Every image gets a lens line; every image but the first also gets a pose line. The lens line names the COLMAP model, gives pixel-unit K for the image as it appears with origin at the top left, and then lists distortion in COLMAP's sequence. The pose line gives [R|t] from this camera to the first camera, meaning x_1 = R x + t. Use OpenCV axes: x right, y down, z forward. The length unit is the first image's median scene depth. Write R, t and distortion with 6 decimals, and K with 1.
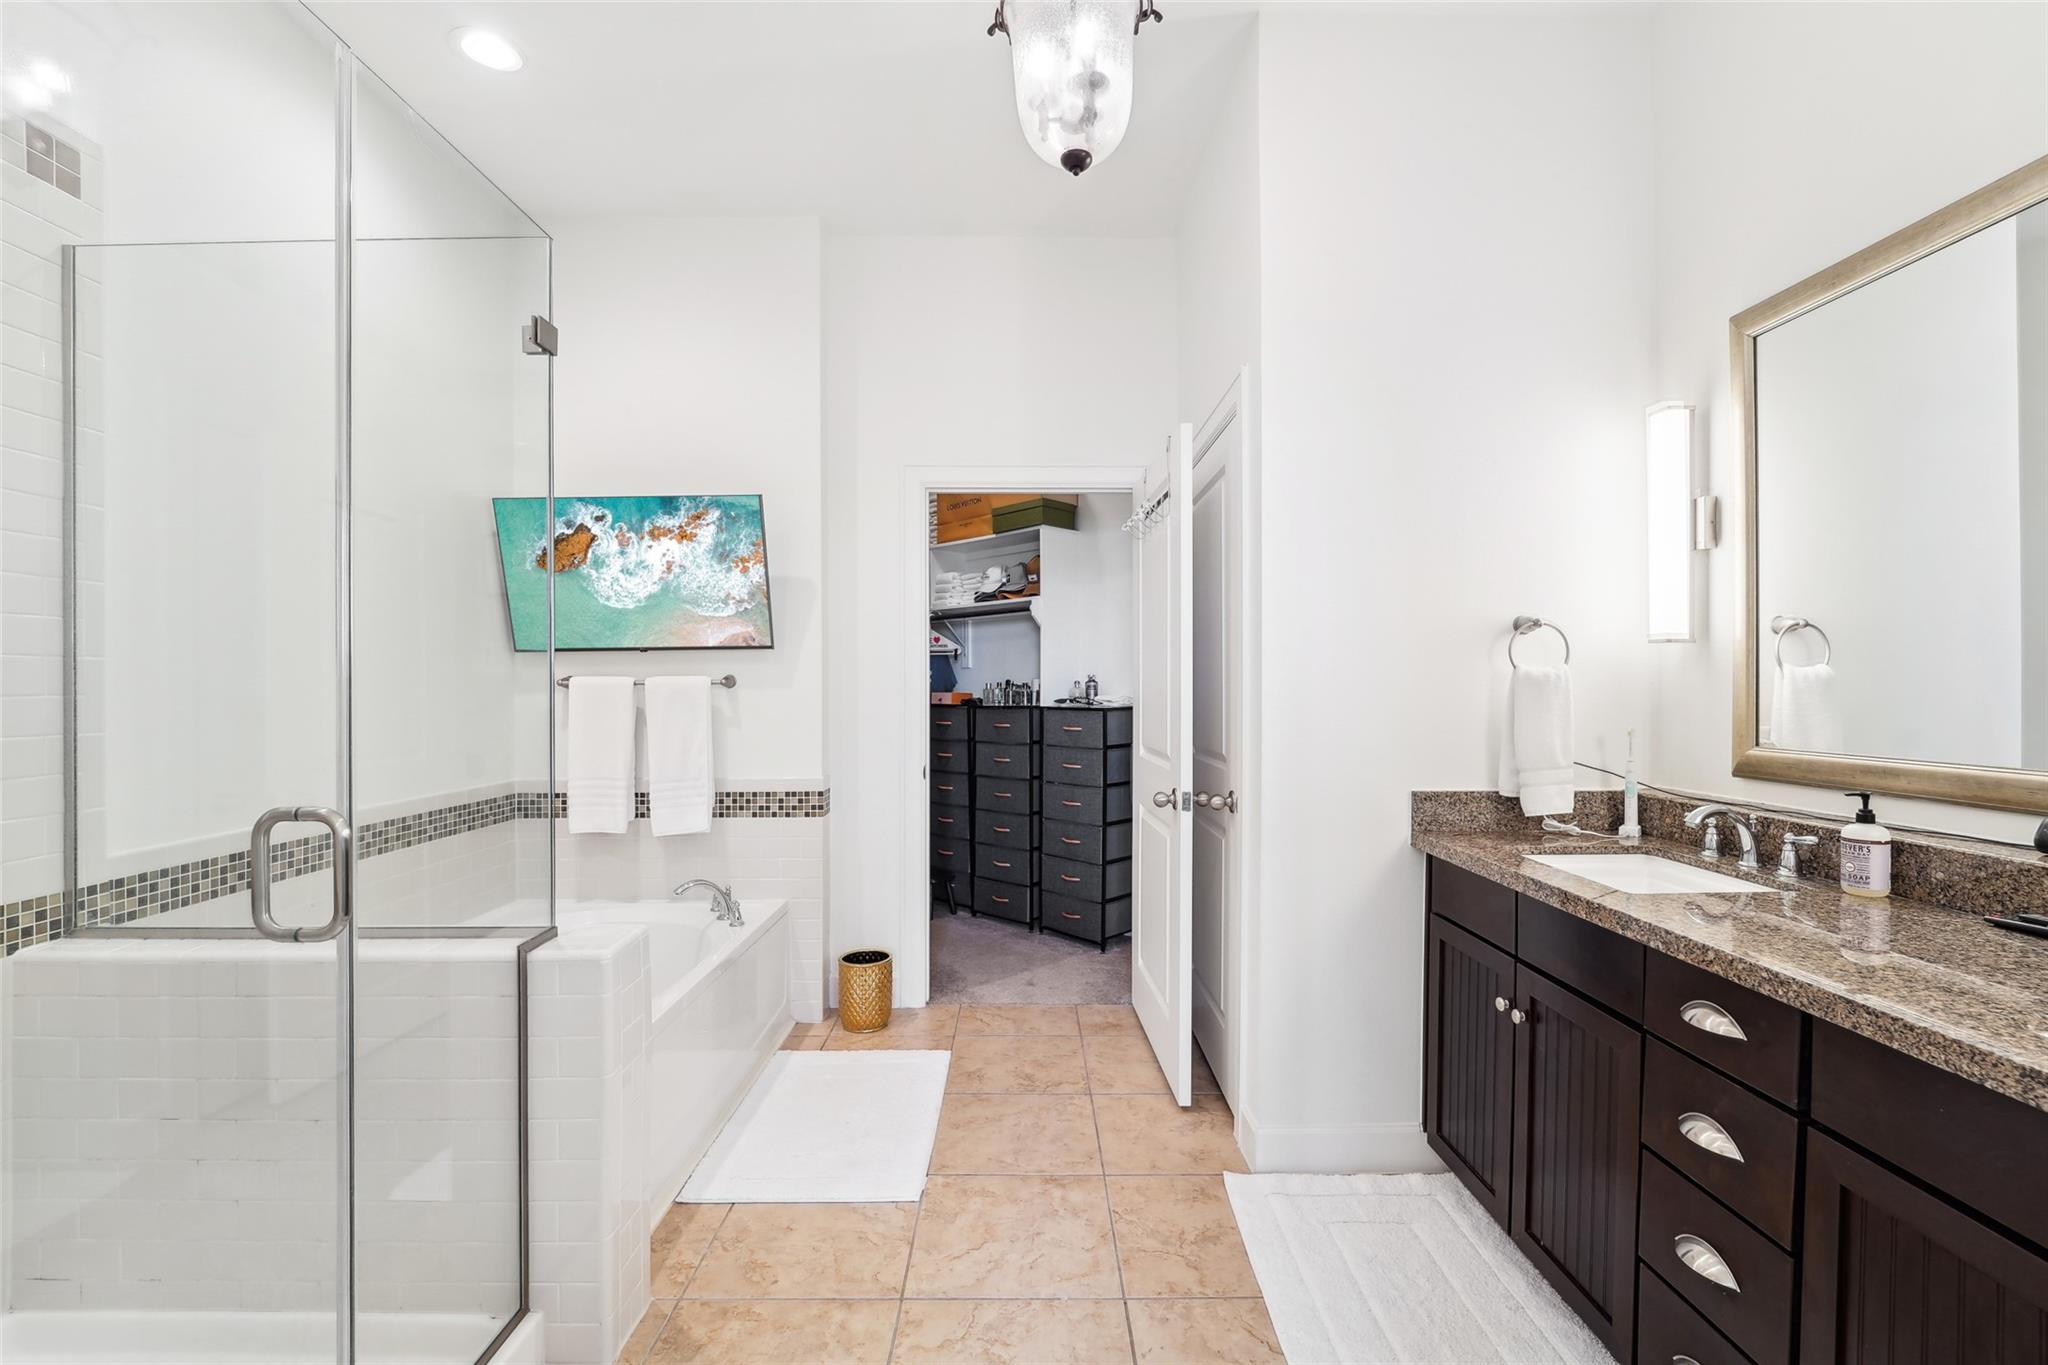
lens RADIAL K [[873.9, 0, 1021.2], [0, 873.9, 691.9], [0, 0, 1]] dist [-0.017823, 0.000279]
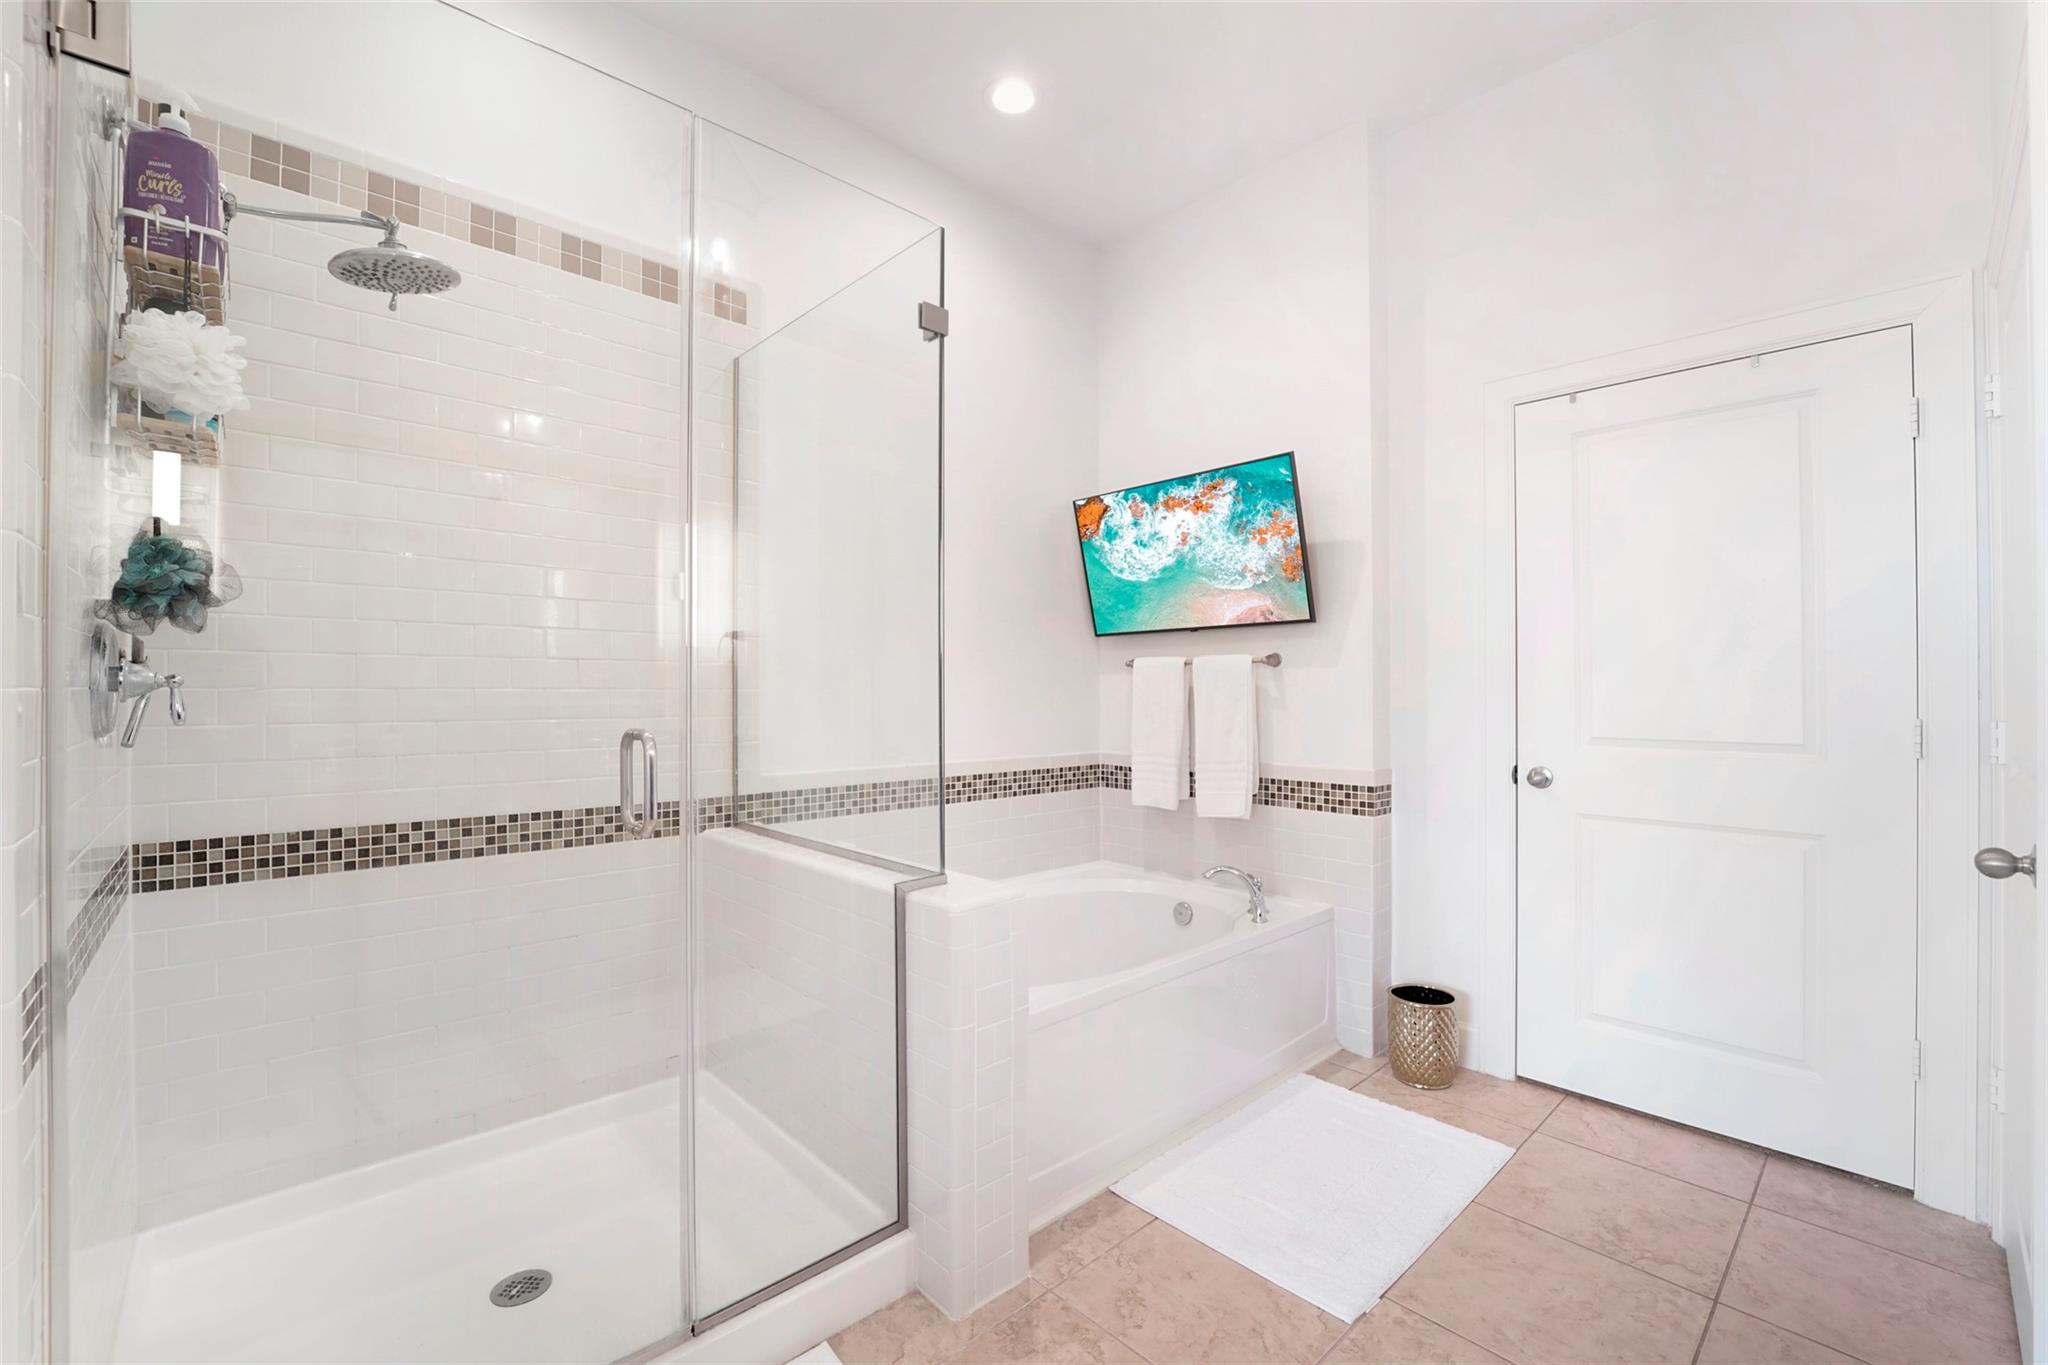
lens RADIAL K [[848.8, 0, 1027.1], [0, 848.8, 678.4], [0, 0, 1]] dist [-0.018156, -0.000136]
pose [[0.684558, -0.002782, -0.728953, 0.167120], [-0.011106, 0.999837, -0.014246, 0.026875], [0.728873, 0.017848, 0.684416, 0.212032]]
